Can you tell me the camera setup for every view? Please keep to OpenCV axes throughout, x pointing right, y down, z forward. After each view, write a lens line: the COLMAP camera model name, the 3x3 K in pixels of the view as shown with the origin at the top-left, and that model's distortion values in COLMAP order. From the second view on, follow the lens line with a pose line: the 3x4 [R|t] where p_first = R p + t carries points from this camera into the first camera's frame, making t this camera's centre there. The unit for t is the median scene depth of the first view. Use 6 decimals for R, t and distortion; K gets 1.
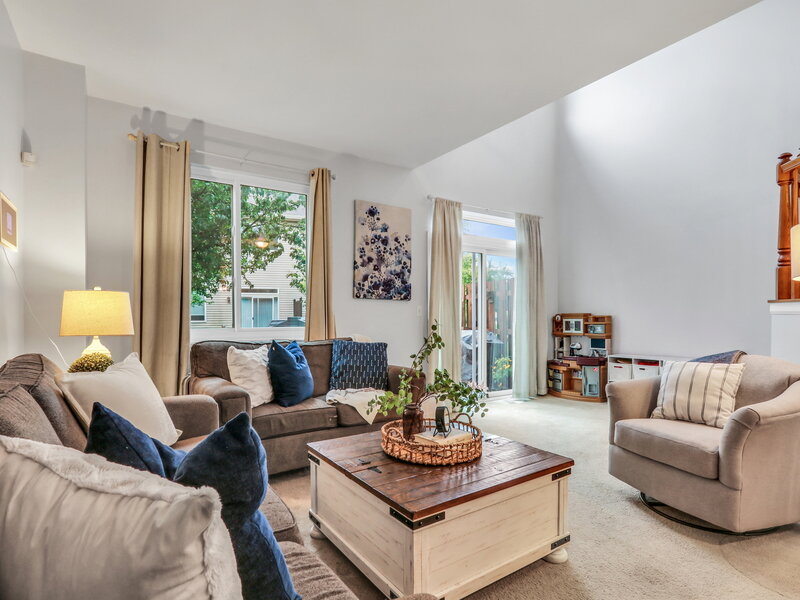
lens RADIAL K [[432.9, 0, 400.3], [0, 432.9, 318.6], [0, 0, 1]] dist [-0.013354, 0.001008]
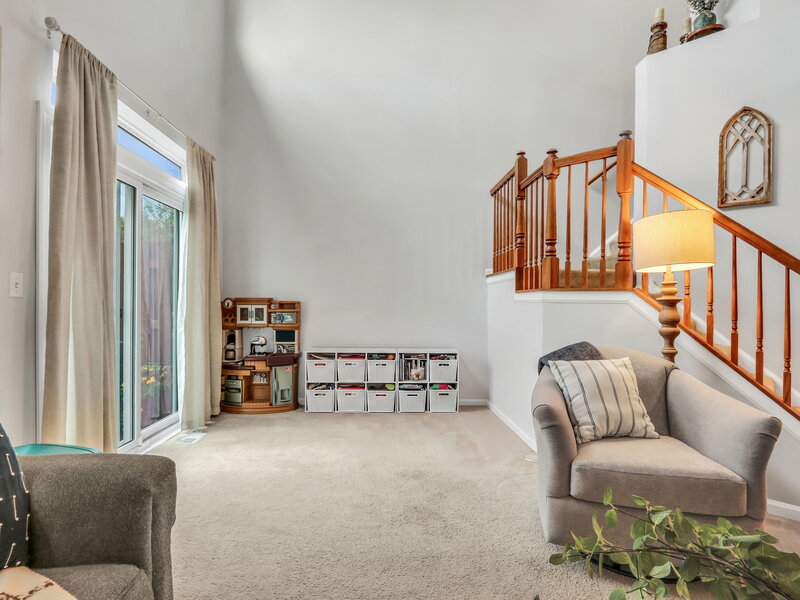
lens RADIAL K [[420.1, 0, 399.9], [0, 420.1, 308.2], [0, 0, 1]] dist [-0.015519, 0.001415]
pose [[0.530427, 0.000273, 0.847730, -0.107215], [-0.008322, 0.999953, 0.004885, 0.000730], [-0.847690, -0.009646, 0.530405, 0.519727]]
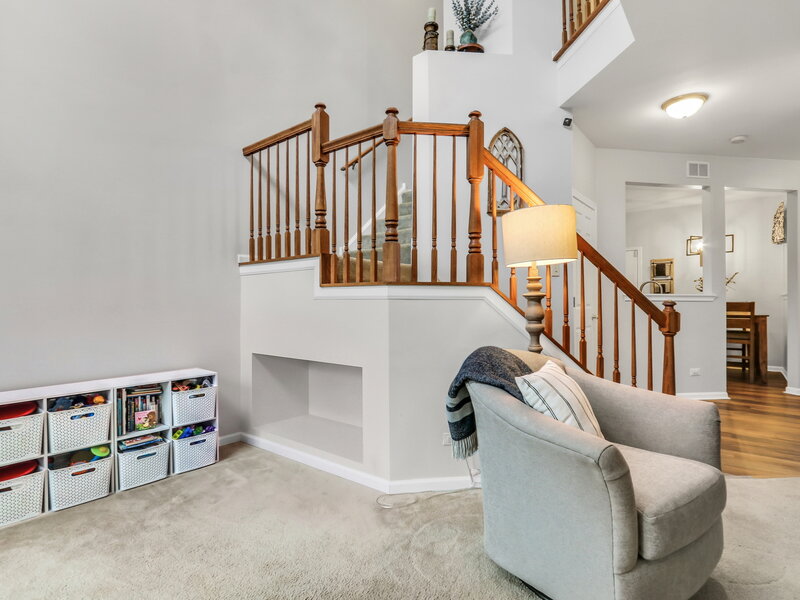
lens RADIAL K [[416.8, 0, 401.0], [0, 416.8, 305.7], [0, 0, 1]] dist [-0.019736, -0.000010]
pose [[-0.283137, -0.002716, 0.959076, 0.084285], [0.007331, 0.999961, 0.004996, -0.001273], [-0.959052, 0.008446, -0.283106, 0.828071]]
